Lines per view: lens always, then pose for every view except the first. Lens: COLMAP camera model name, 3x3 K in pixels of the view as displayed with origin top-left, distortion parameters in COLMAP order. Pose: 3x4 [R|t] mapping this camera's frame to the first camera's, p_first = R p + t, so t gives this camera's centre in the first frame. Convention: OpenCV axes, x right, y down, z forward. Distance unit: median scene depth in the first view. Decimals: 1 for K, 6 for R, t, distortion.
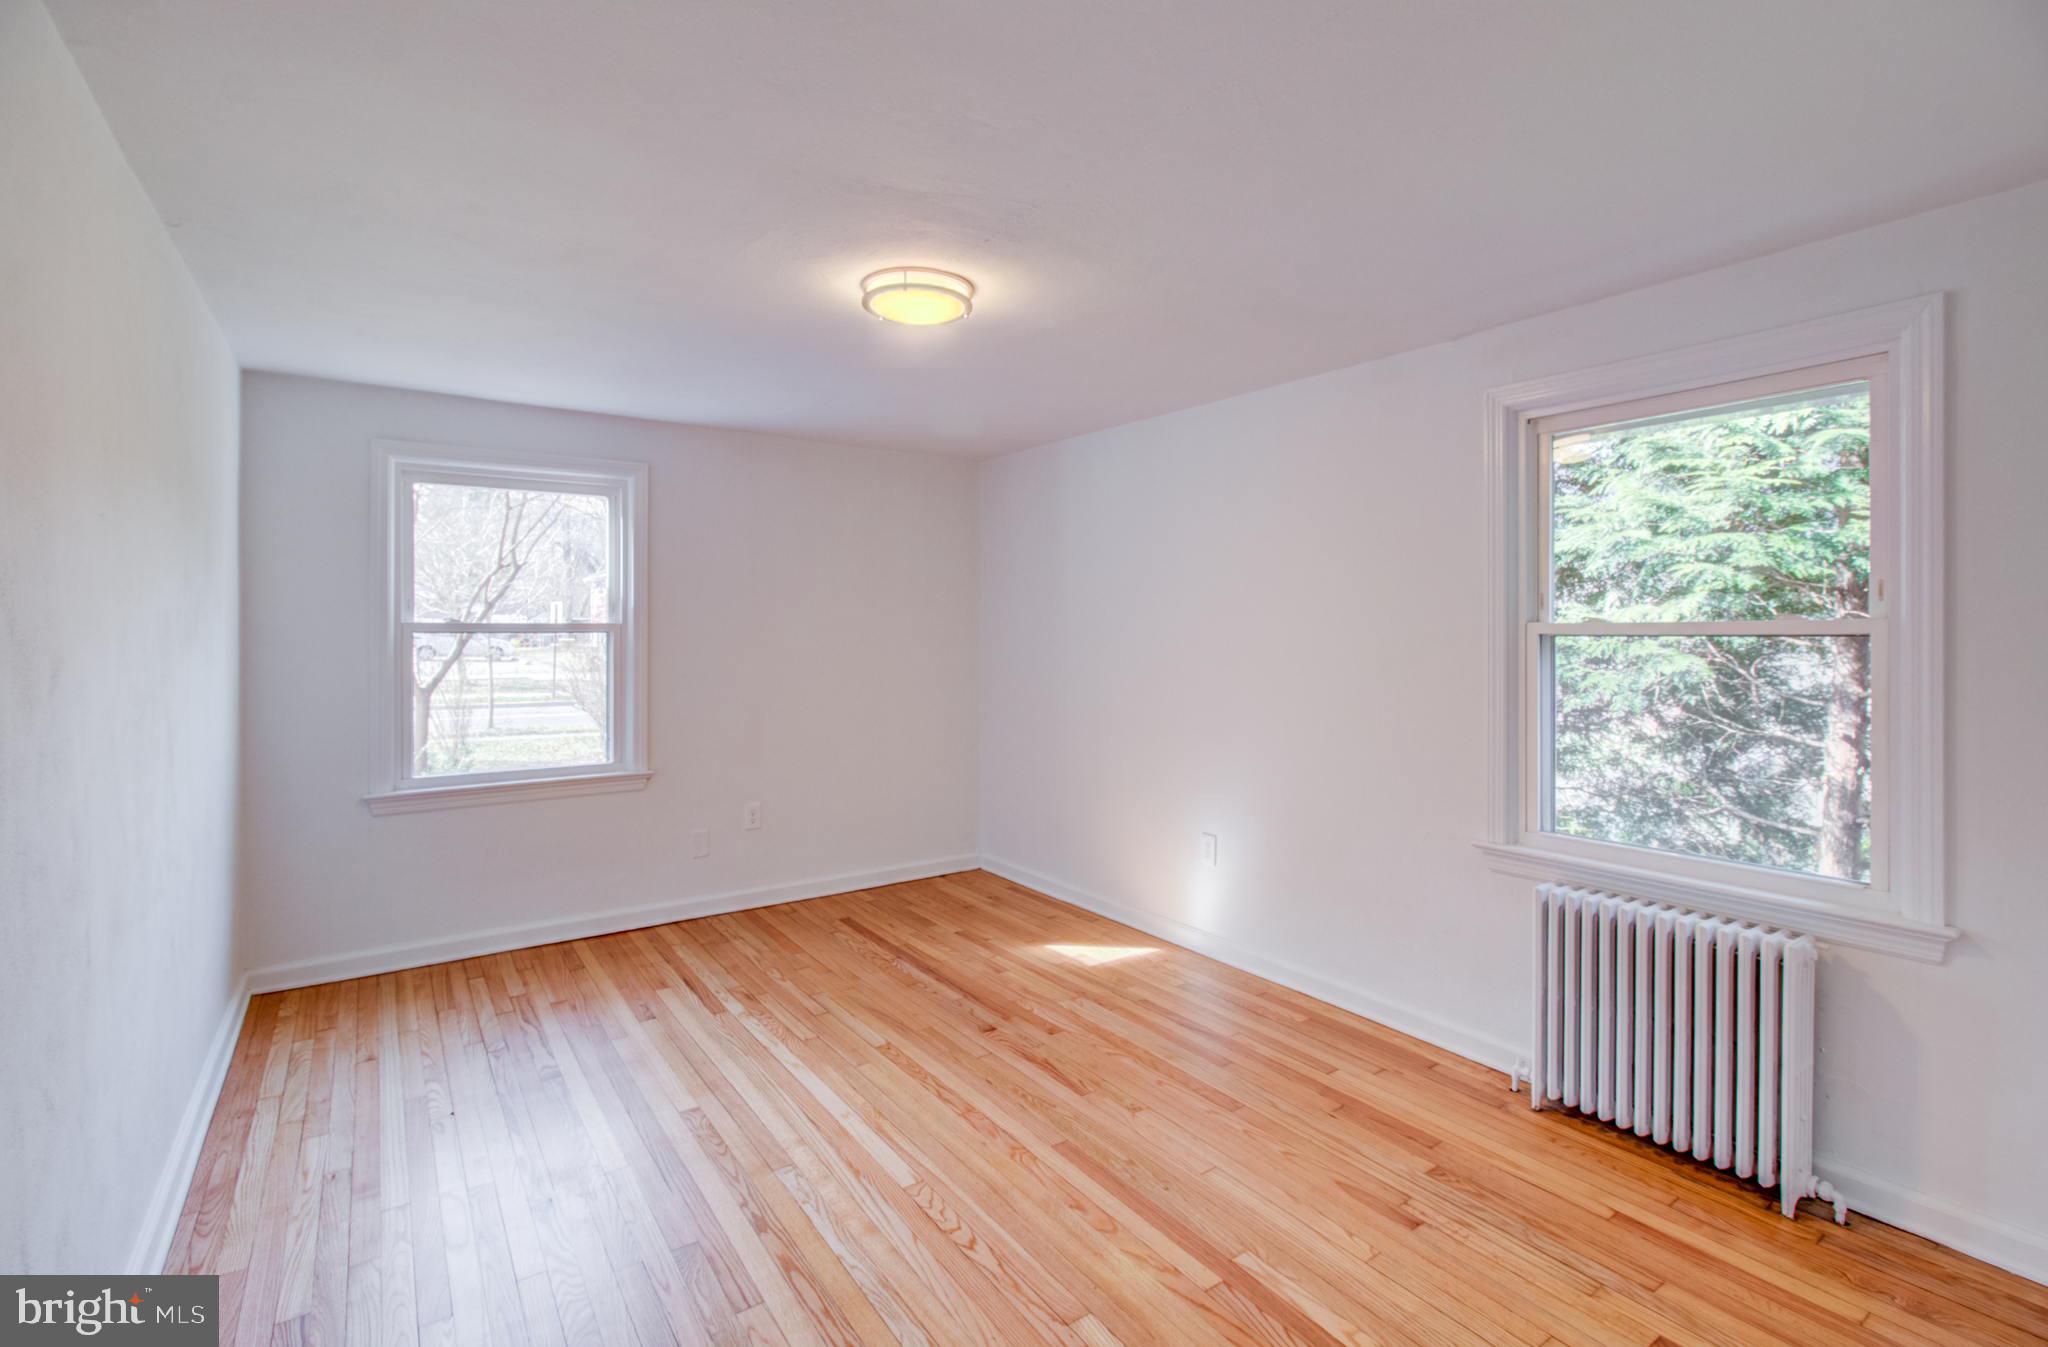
lens RADIAL K [[948.2, 0, 1028.3], [0, 948.2, 624.1], [0, 0, 1]] dist [0.000488, 0.000639]
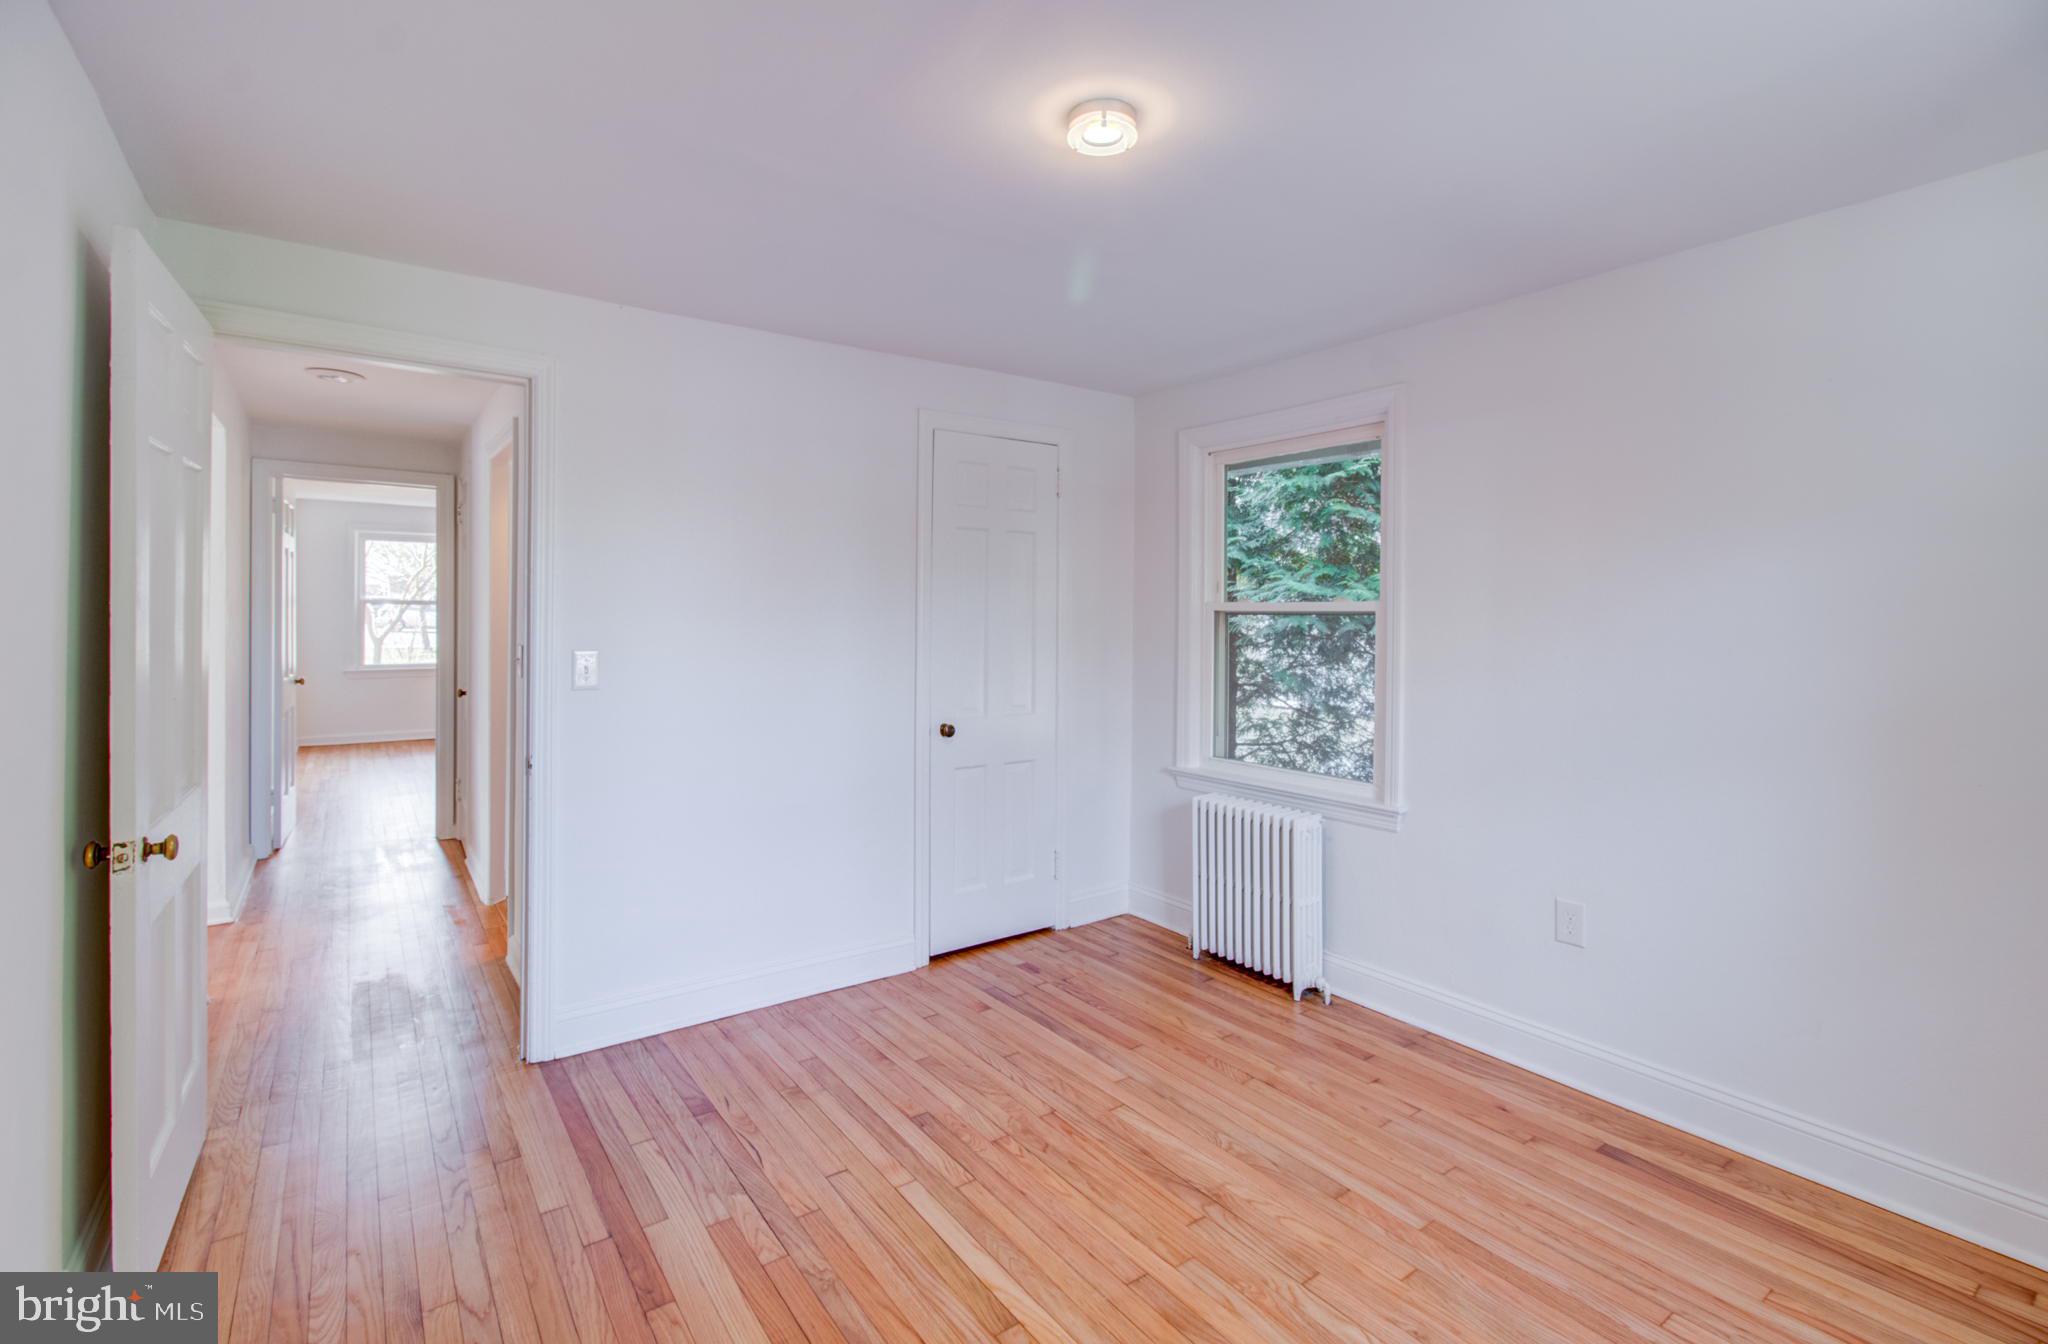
lens RADIAL K [[948.2, 0, 1028.3], [0, 948.2, 622.6], [0, 0, 1]] dist [0.000488, 0.000639]
pose [[0.999680, 0.009435, 0.023489, 0.331301], [-0.009806, 0.999828, 0.015721, 0.001791], [-0.023337, -0.015946, 0.999600, -0.488415]]
